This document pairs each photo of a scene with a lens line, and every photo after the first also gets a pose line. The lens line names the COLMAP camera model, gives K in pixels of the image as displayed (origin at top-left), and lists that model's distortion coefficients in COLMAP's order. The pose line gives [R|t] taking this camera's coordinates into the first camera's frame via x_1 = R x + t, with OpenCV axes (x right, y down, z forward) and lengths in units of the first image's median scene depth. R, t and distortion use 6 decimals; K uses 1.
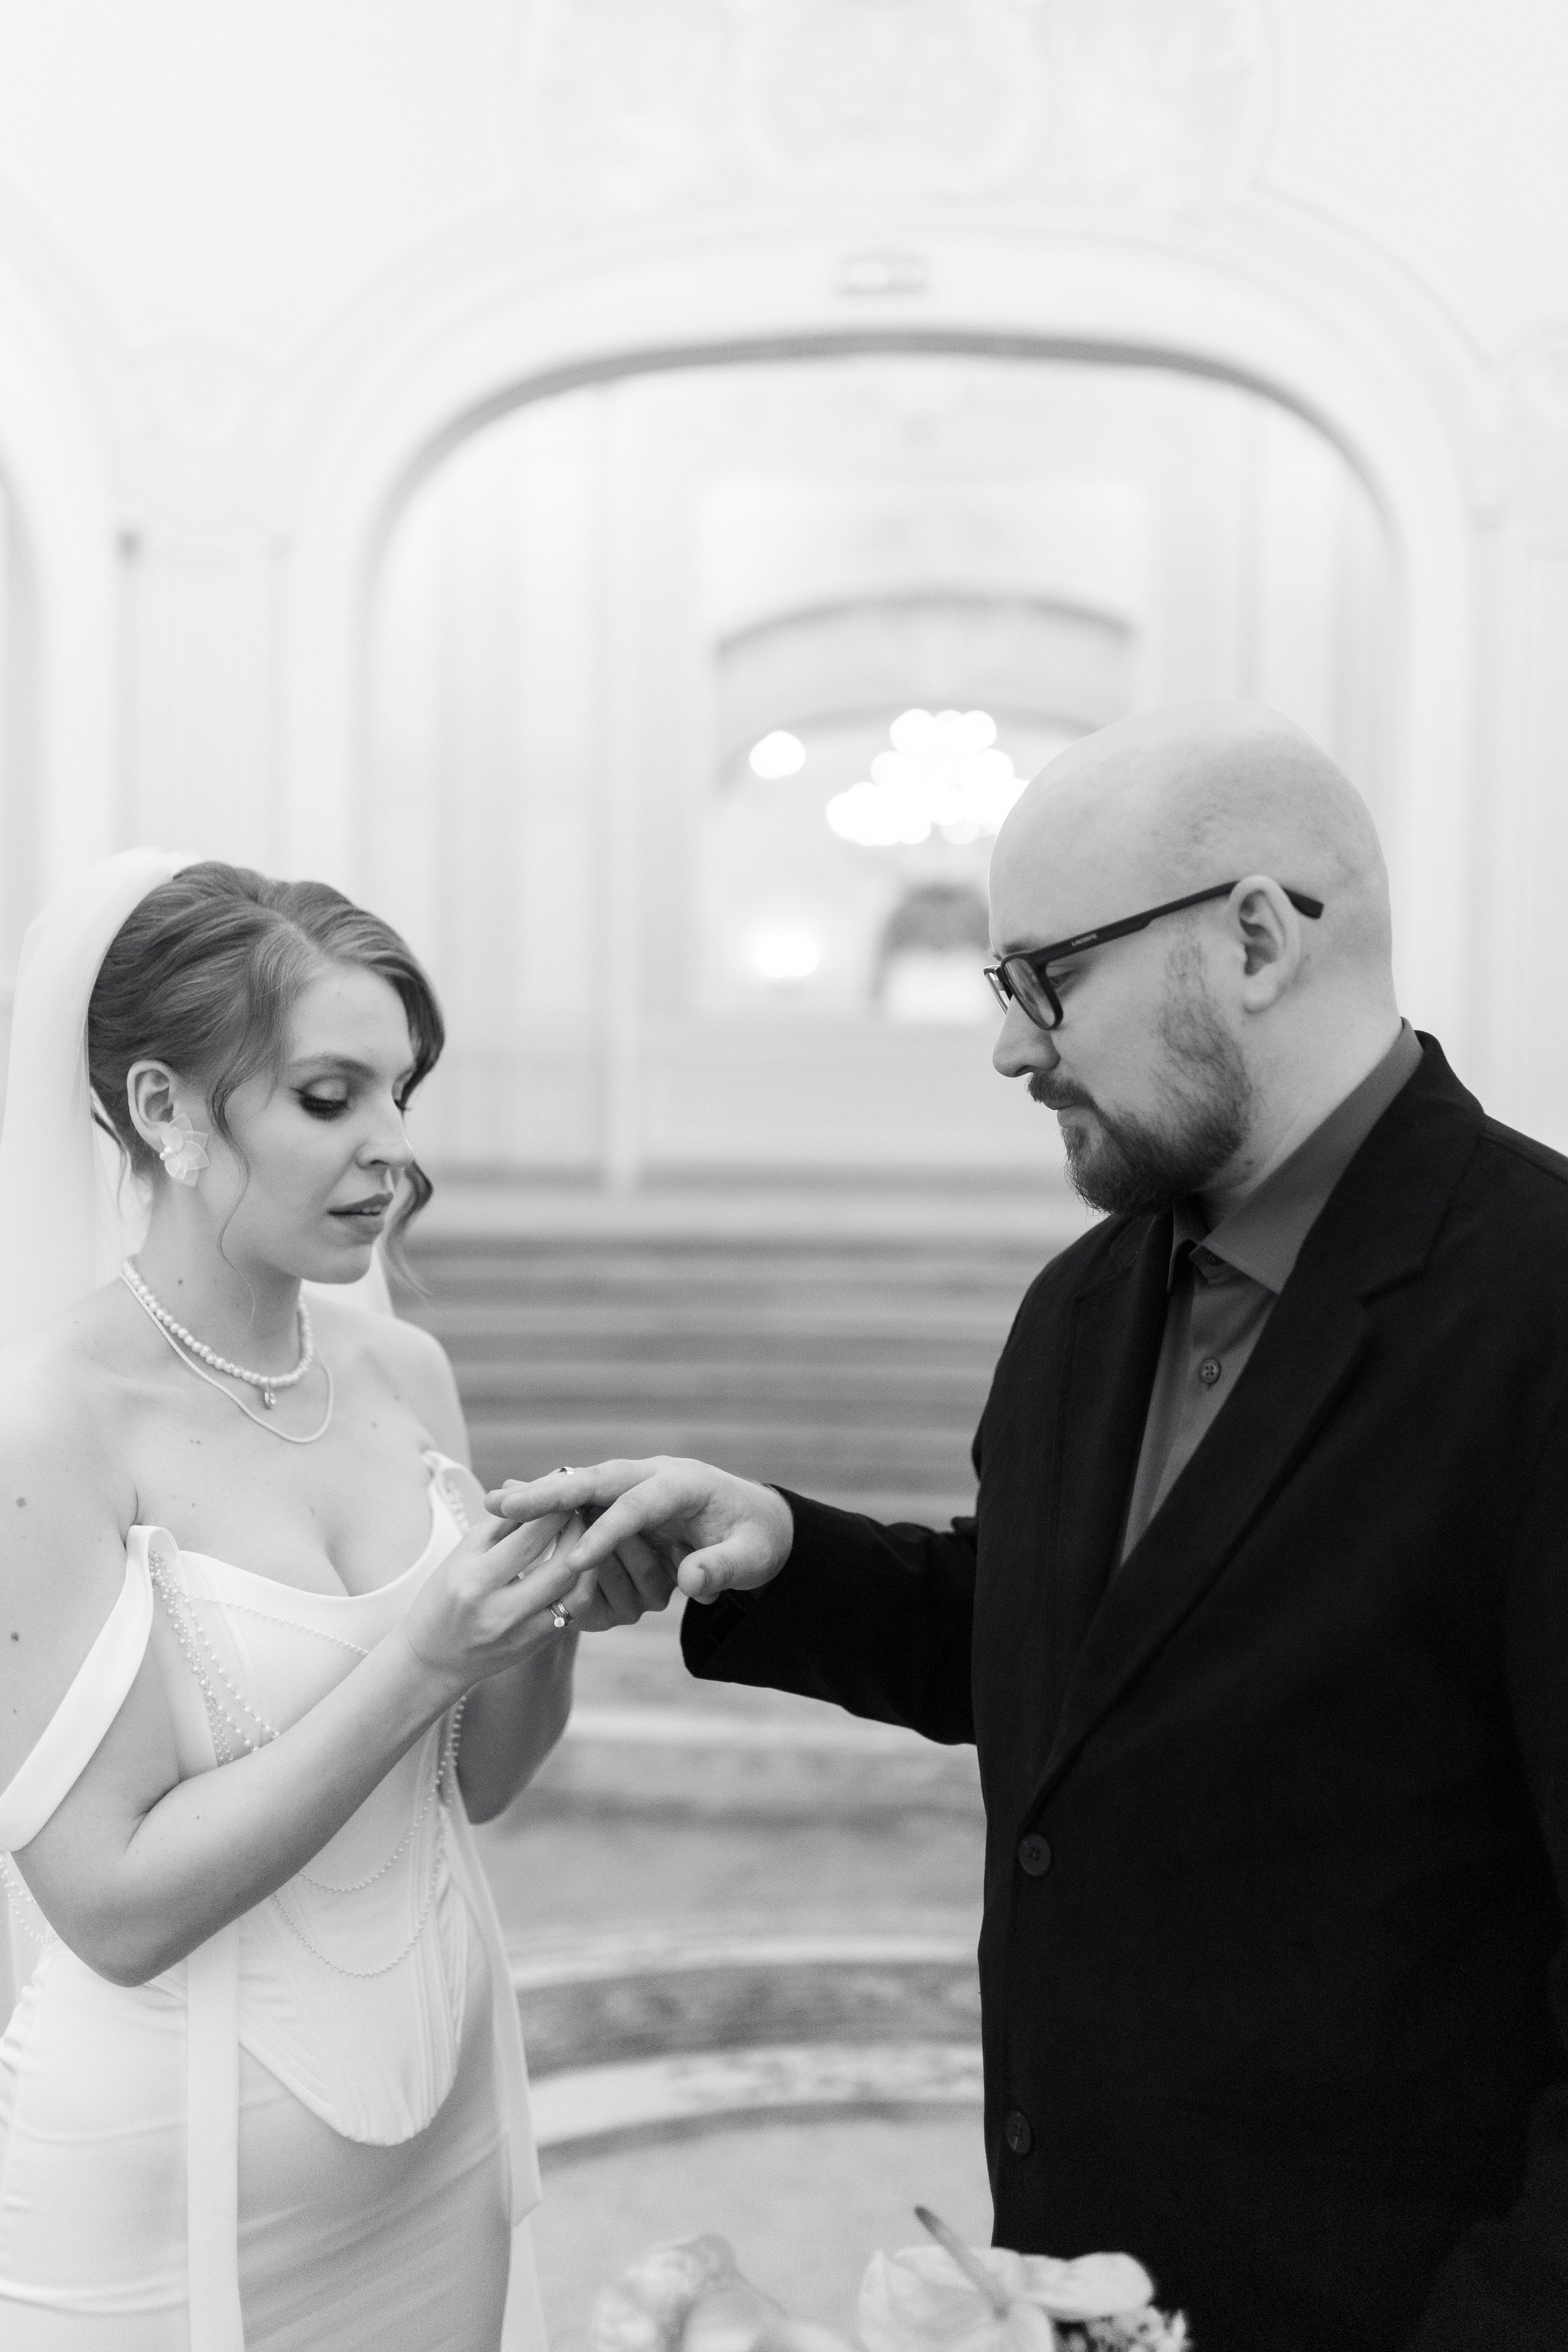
lens RADIAL K [[2254.9, 0, 784.0], [0, 2254.9, 1176.0], [0, 0, 1]] dist [-0.131815, 0.400404]
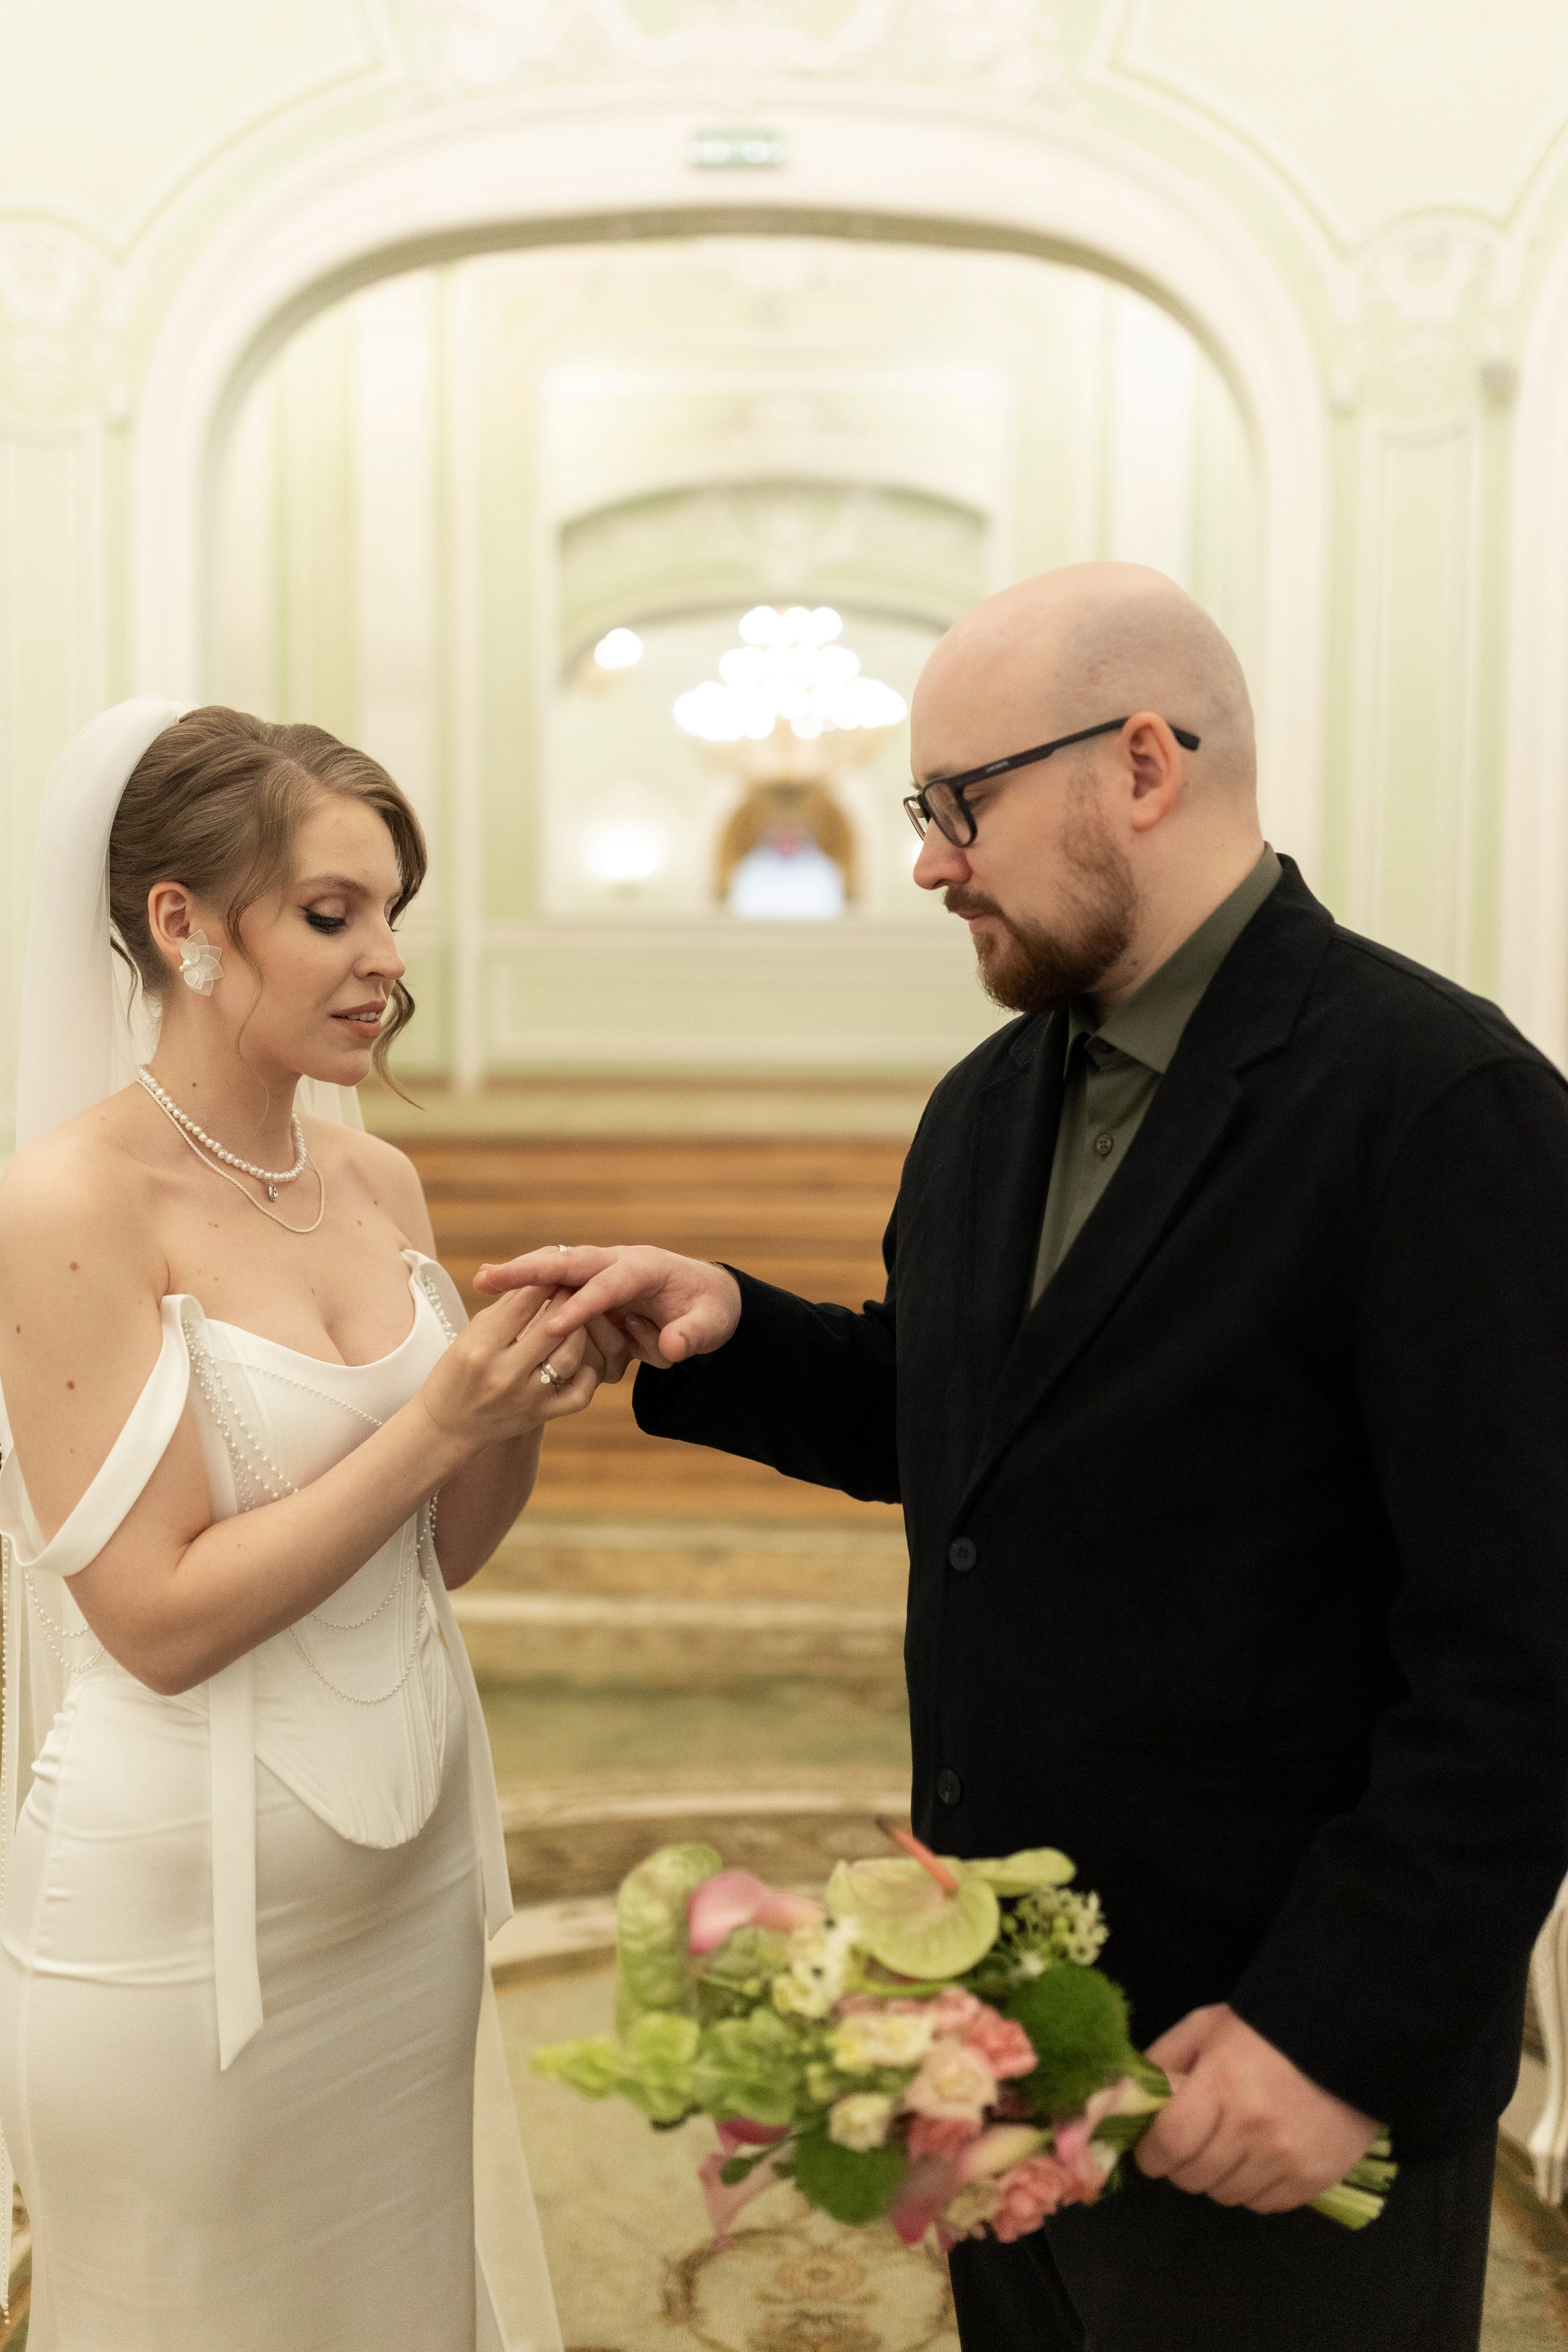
lens RADIAL K [[2234.1, 0, 784.0], [0, 2234.1, 1176.0], [0, 0, 1]] dist [0.003246, 0.005521]
pose [[0.997754, -0.015799, 0.065090, -0.050331], [0.012718, 0.998791, 0.047483, 0.045422], [-0.065762, -0.046549, 0.996749, -0.142201]]
